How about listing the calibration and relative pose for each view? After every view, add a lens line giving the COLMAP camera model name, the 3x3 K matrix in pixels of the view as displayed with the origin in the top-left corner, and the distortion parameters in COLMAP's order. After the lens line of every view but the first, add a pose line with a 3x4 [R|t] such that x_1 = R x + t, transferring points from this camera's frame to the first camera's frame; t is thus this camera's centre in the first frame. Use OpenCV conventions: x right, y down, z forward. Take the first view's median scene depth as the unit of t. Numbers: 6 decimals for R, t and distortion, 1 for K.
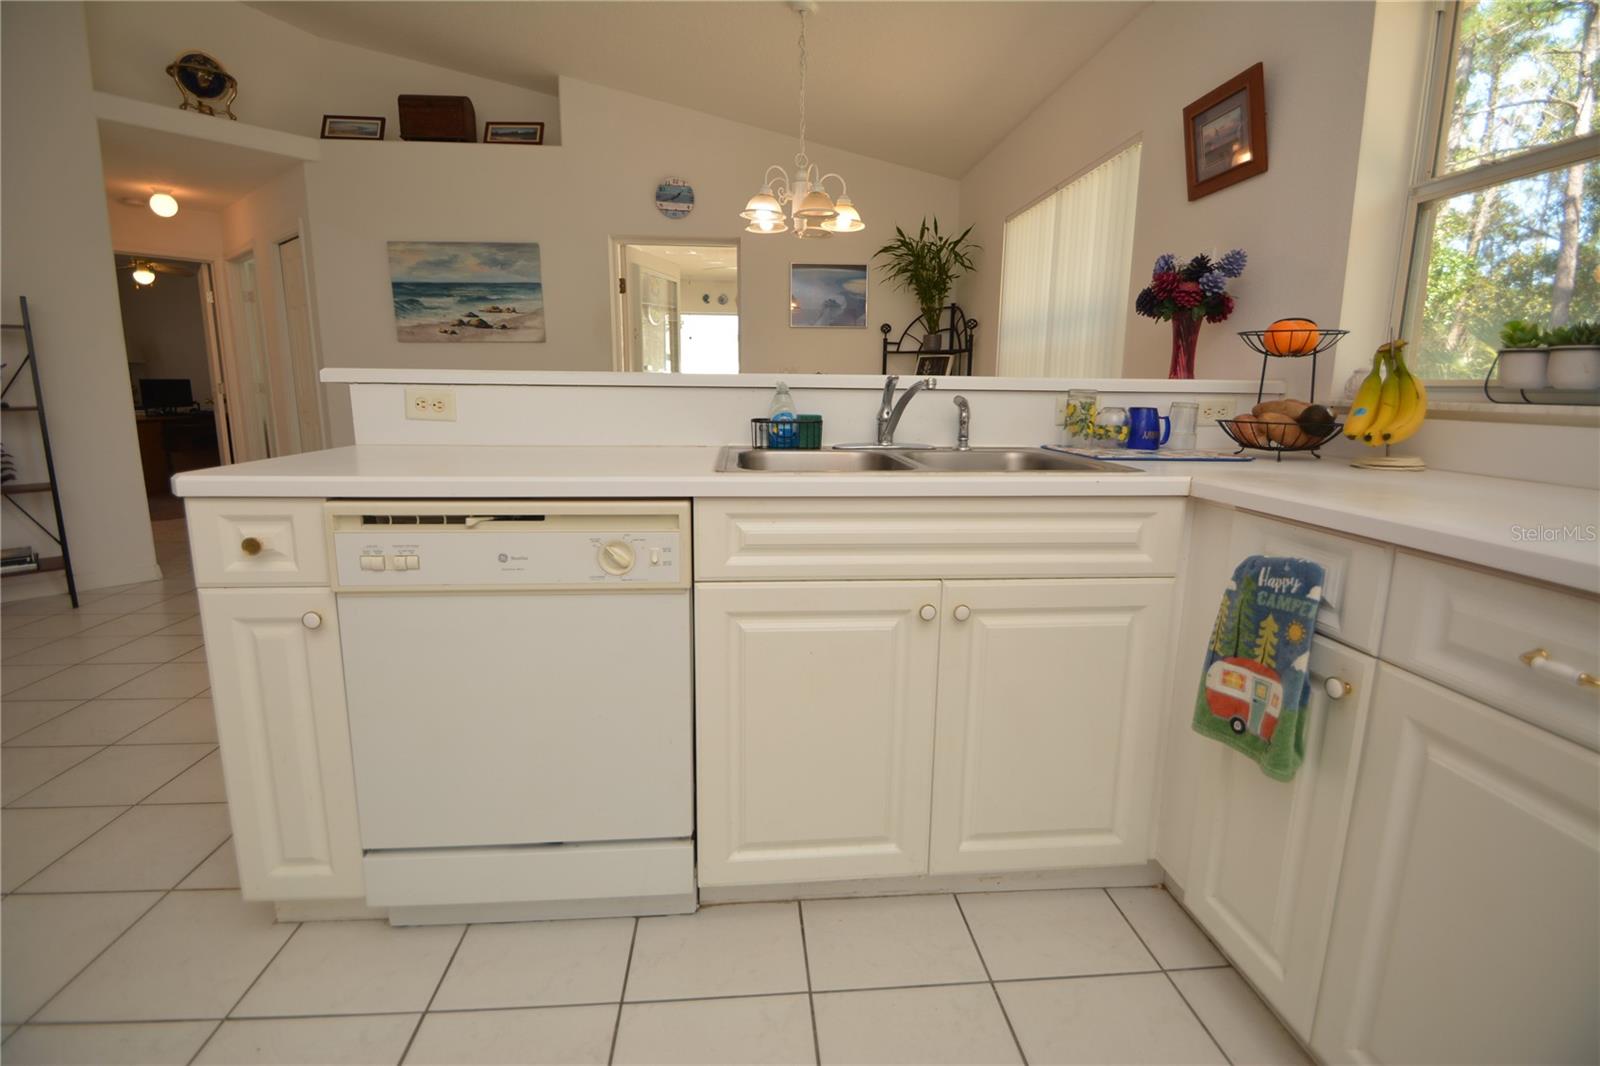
lens RADIAL K [[702.9, 0, 794.7], [0, 702.9, 508.9], [0, 0, 1]] dist [0.021991, -0.021420]
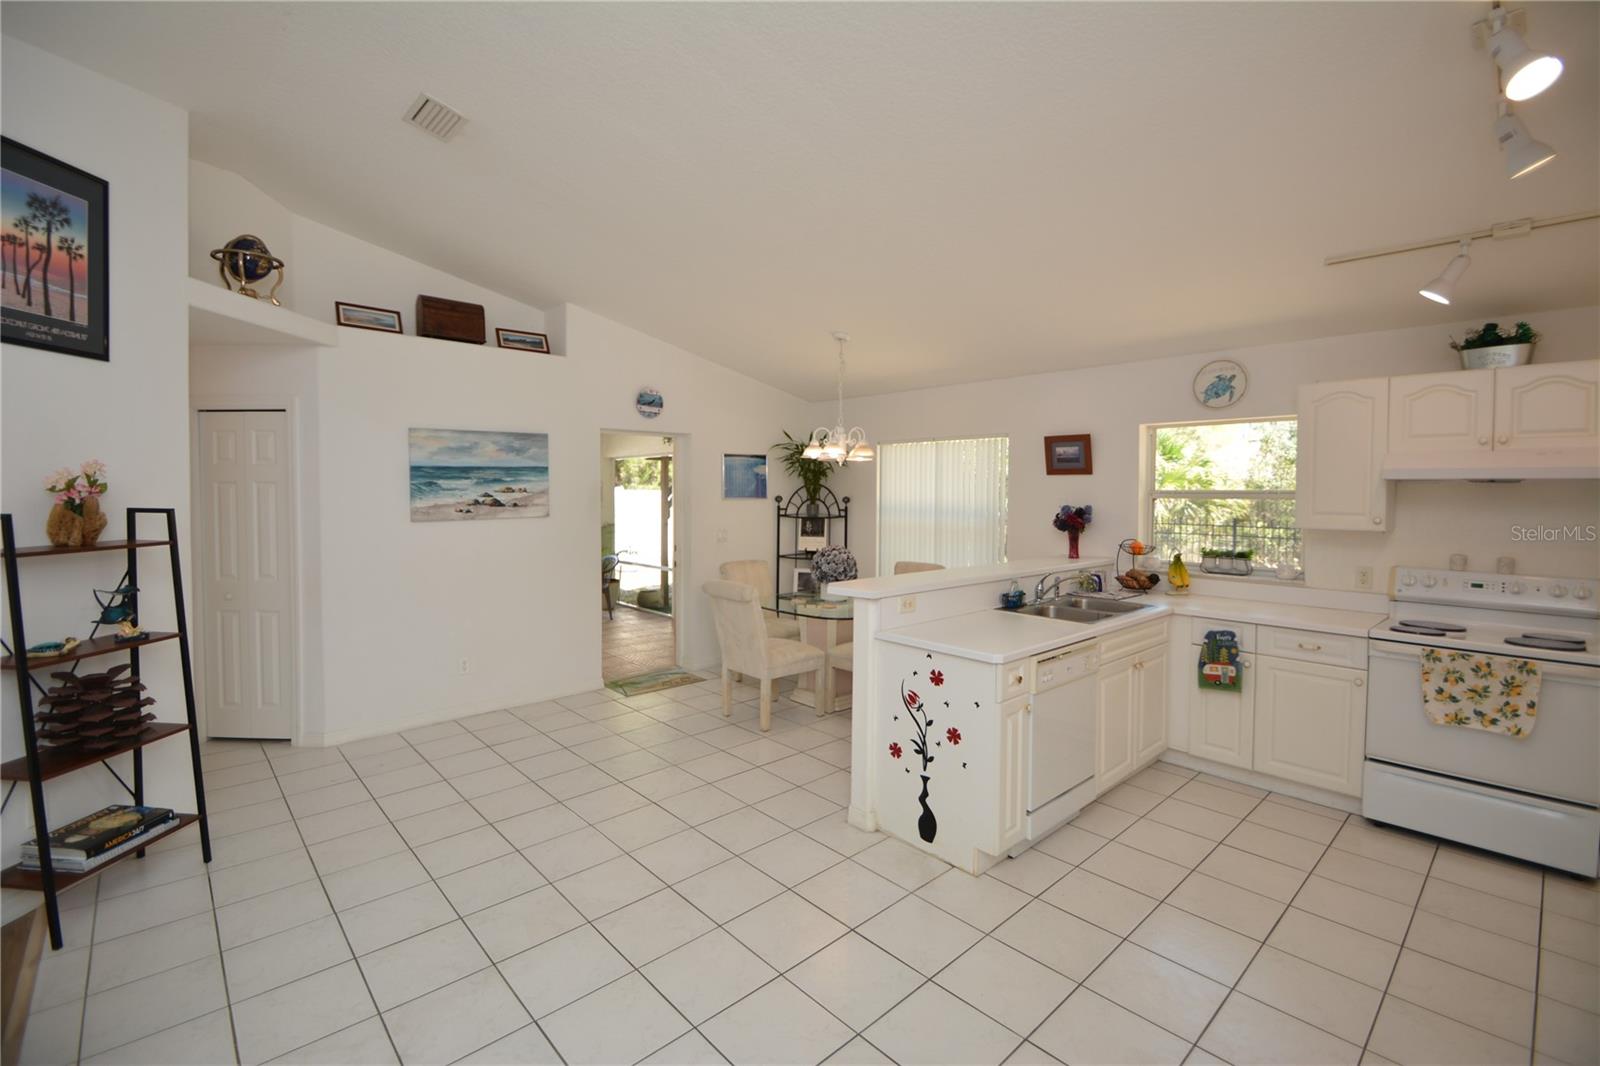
lens RADIAL K [[700.3, 0, 795.0], [0, 700.3, 508.2], [0, 0, 1]] dist [0.015689, -0.017358]
pose [[0.788673, -0.021059, 0.614453, -0.754431], [0.104640, 0.989429, -0.100398, -0.097826], [-0.605843, 0.143478, 0.782540, -0.129164]]
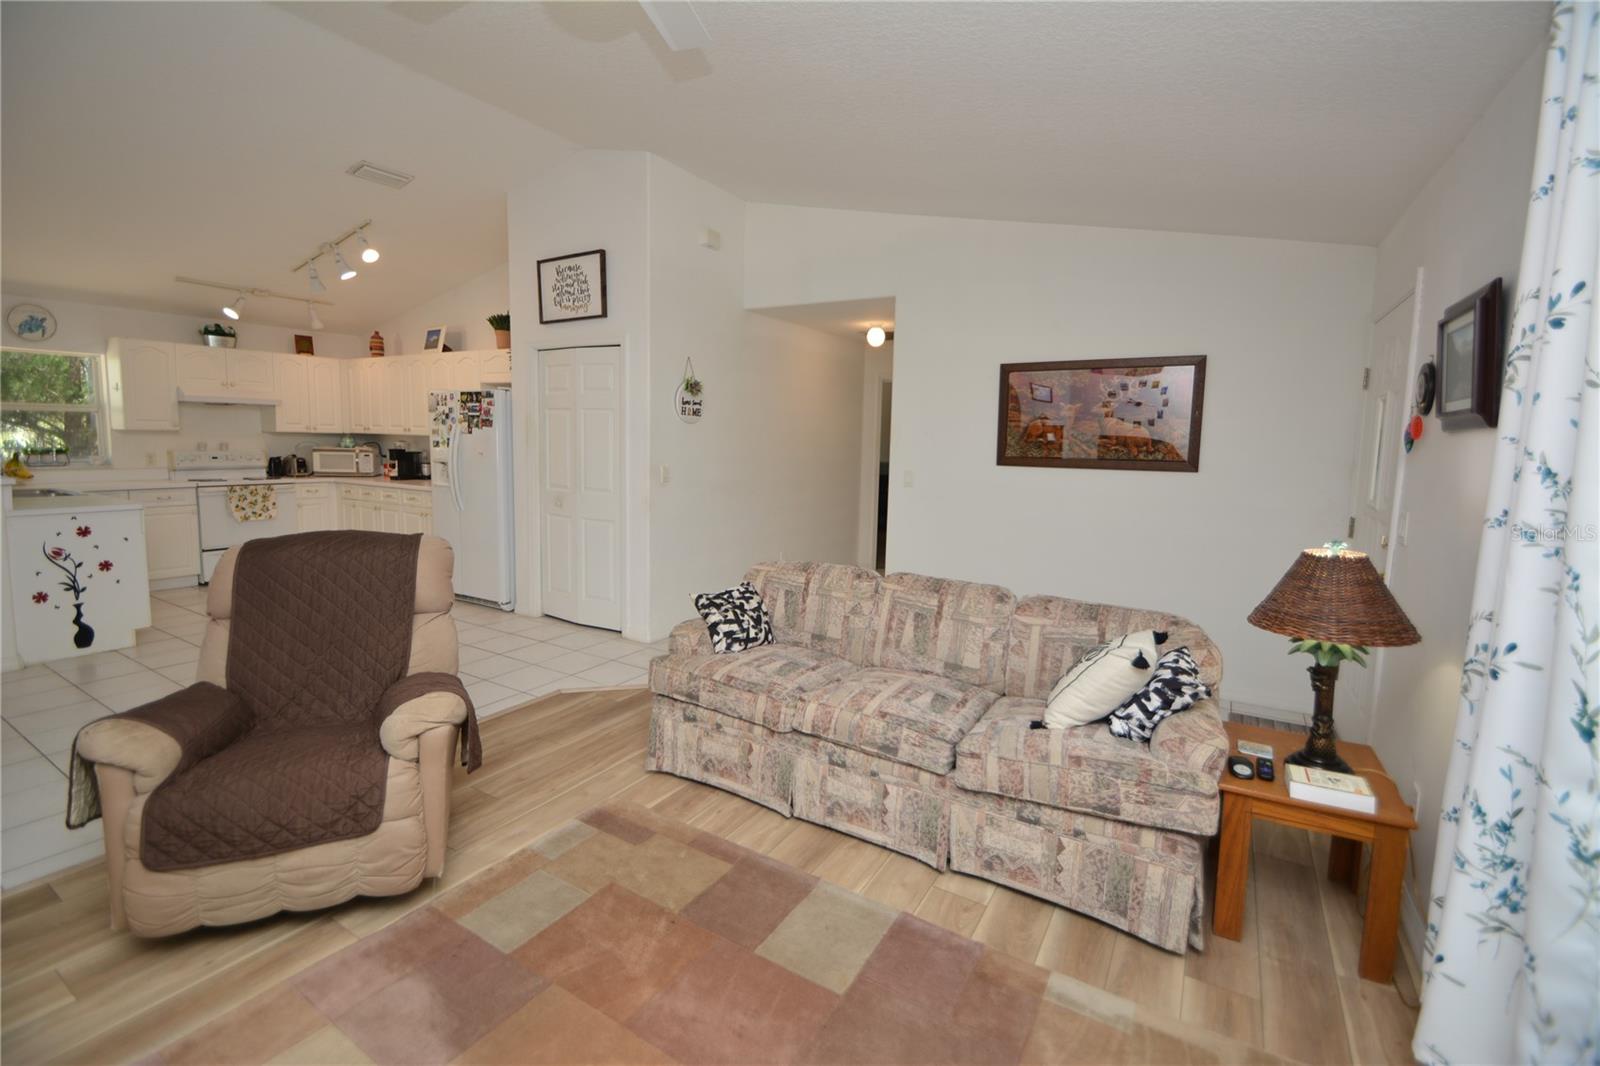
lens RADIAL K [[702.9, 0, 794.7], [0, 702.9, 508.9], [0, 0, 1]] dist [0.021991, -0.021420]
pose [[-0.810631, -0.086629, 0.579113, -1.583537], [0.068452, 0.968195, 0.240650, -0.185411], [-0.581542, 0.234720, -0.778919, 0.513477]]
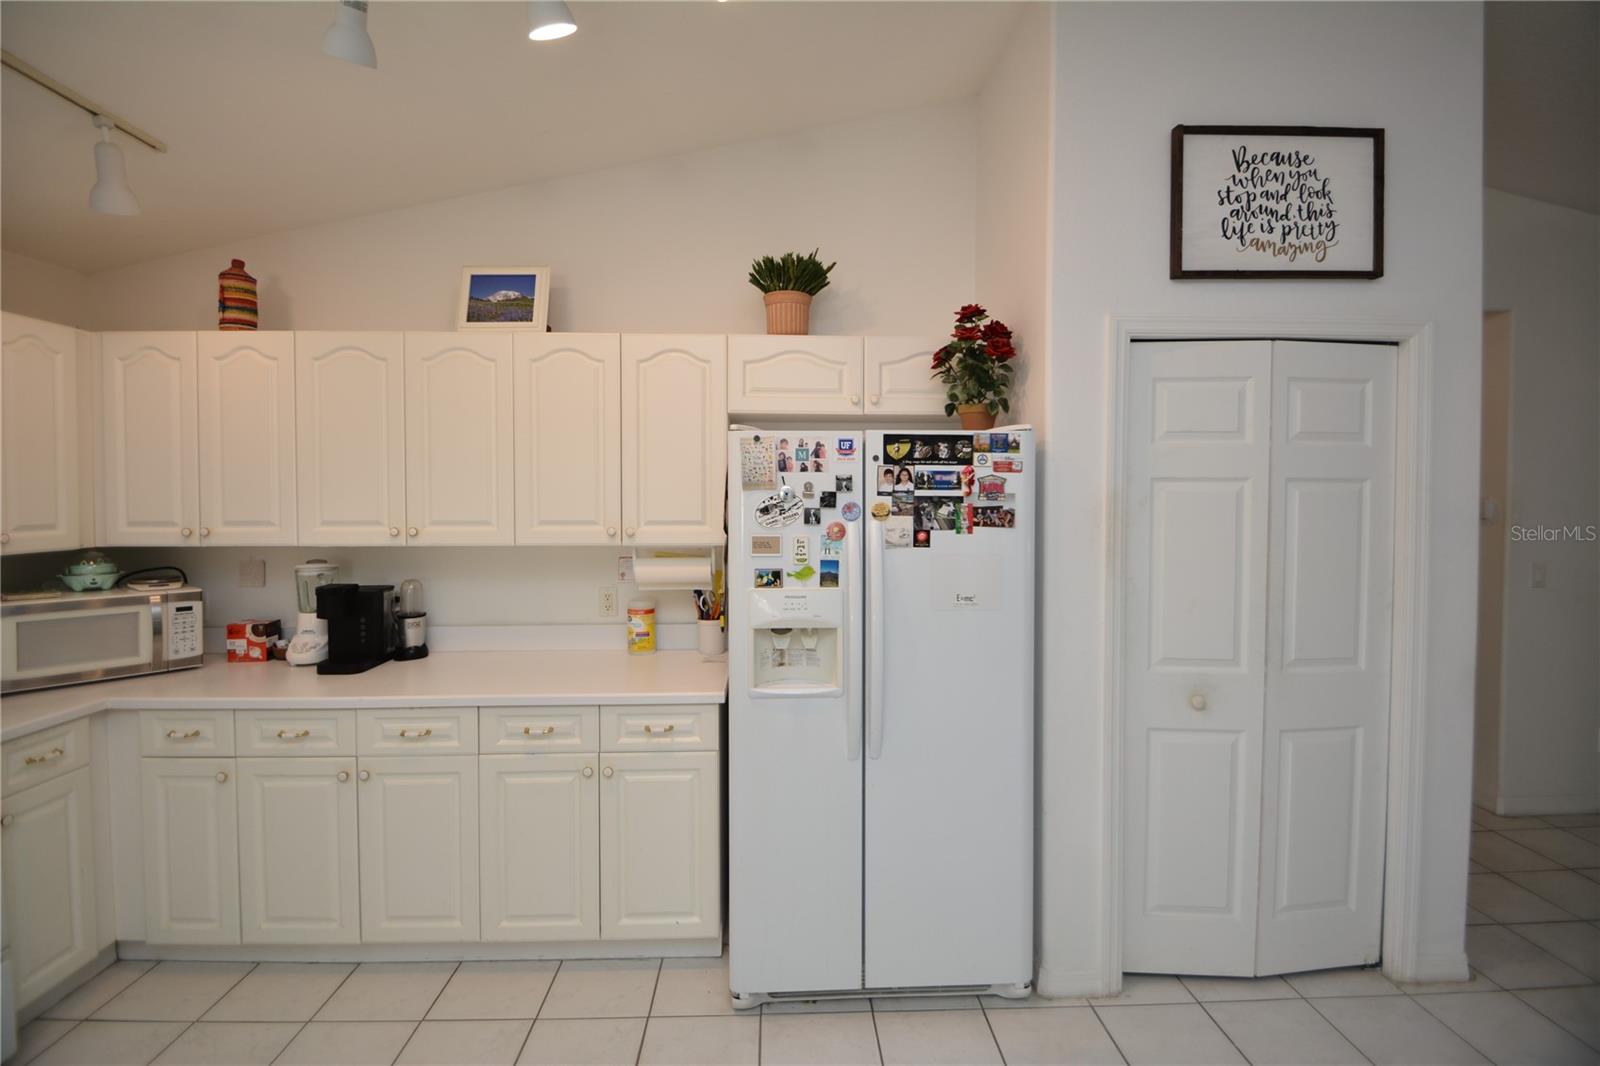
lens RADIAL K [[700.3, 0, 795.0], [0, 700.3, 508.2], [0, 0, 1]] dist [0.015689, -0.017358]
pose [[-0.998856, -0.010035, 0.046760, -0.309246], [-0.000995, 0.981885, 0.189476, -0.164898], [-0.047815, 0.189212, -0.980771, 0.293262]]
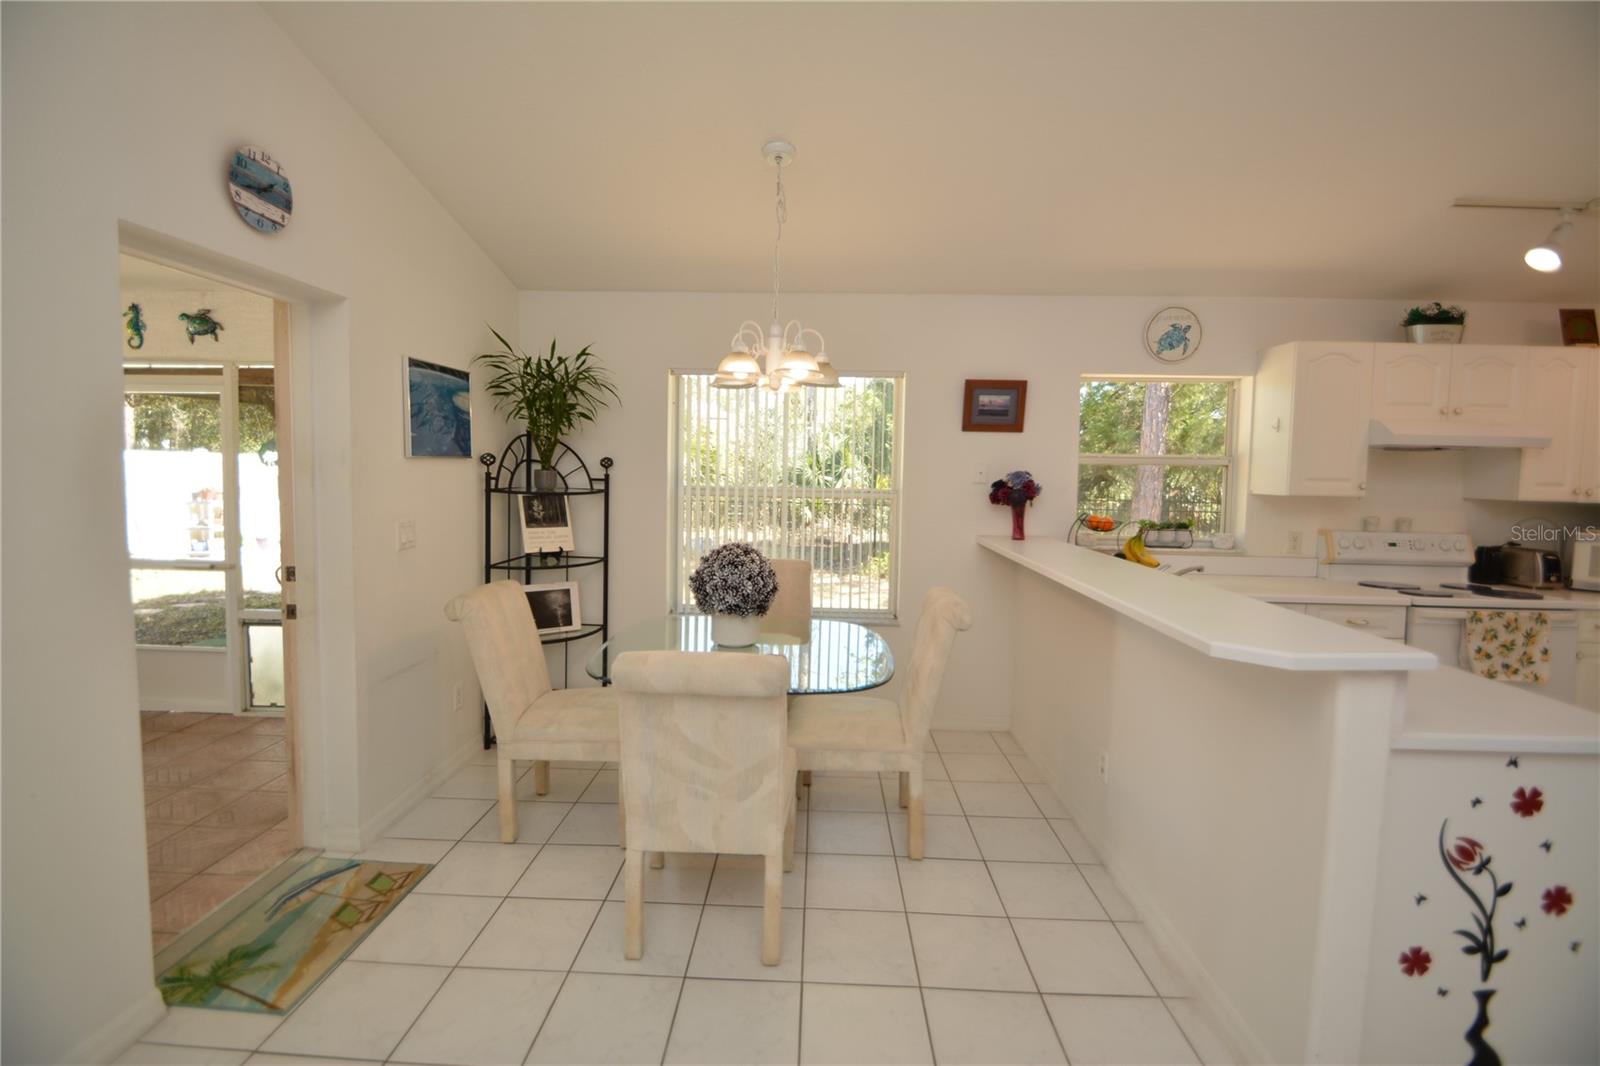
lens RADIAL K [[700.3, 0, 795.0], [0, 700.3, 508.2], [0, 0, 1]] dist [0.015689, -0.017358]
pose [[0.115945, -0.065504, 0.991093, -0.609740], [0.148395, 0.987766, 0.047924, -0.203208], [-0.982108, 0.141517, 0.124247, 0.628709]]
